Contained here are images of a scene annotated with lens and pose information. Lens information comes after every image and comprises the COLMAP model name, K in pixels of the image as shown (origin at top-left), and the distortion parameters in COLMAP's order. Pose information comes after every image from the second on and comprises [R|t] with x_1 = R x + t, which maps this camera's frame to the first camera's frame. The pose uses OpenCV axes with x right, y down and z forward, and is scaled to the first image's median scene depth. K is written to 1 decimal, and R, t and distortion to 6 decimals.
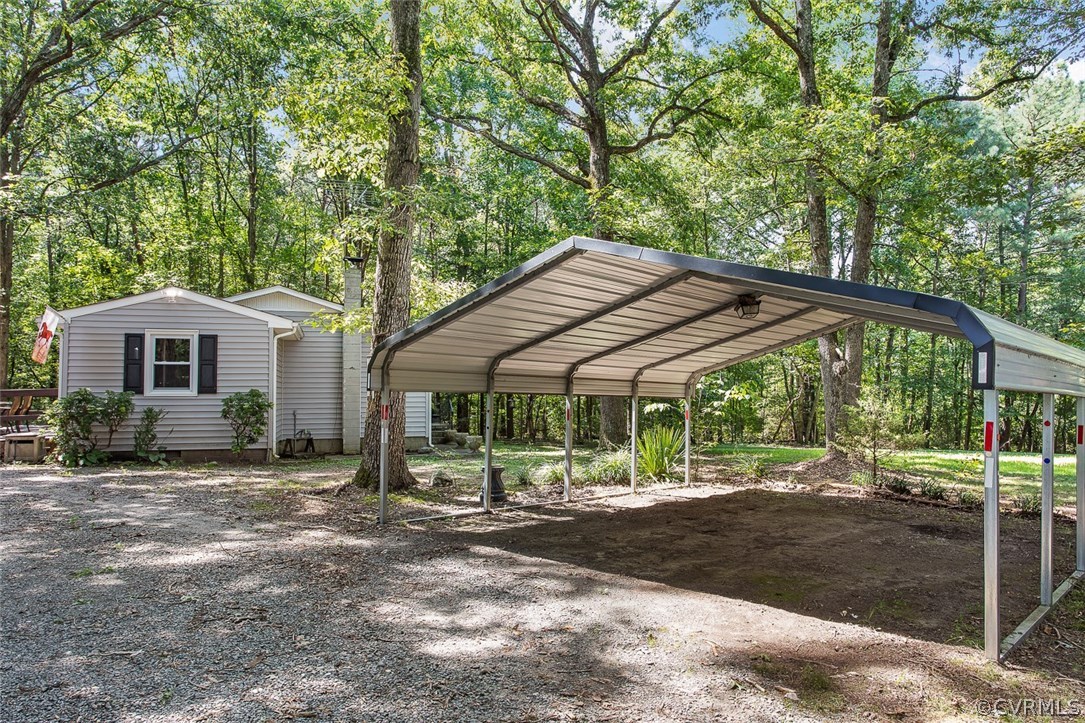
lens RADIAL K [[790.0, 0, 547.4], [0, 790.0, 362.2], [0, 0, 1]] dist [-0.005259, 0.000893]
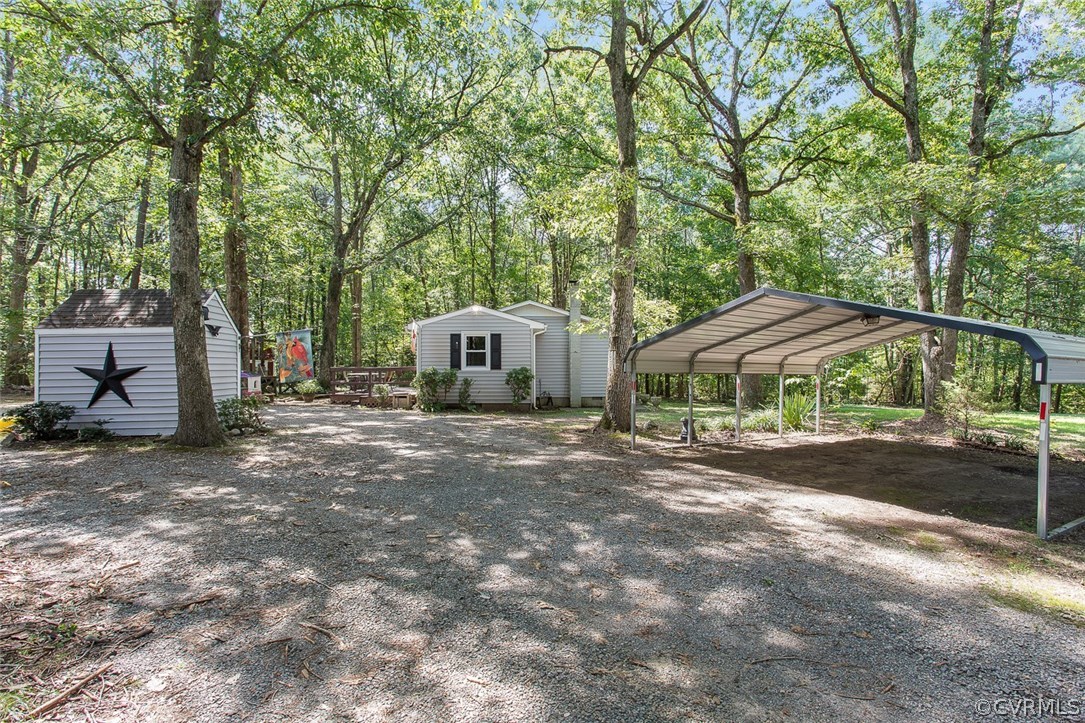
lens RADIAL K [[560.3, 0, 532.2], [0, 560.3, 362.4], [0, 0, 1]] dist [-0.006782, 0.002290]
pose [[0.963791, -0.000118, -0.266660, -0.042820], [0.009895, 0.999327, 0.035324, -0.014645], [0.266476, -0.036683, 0.963143, -0.104734]]
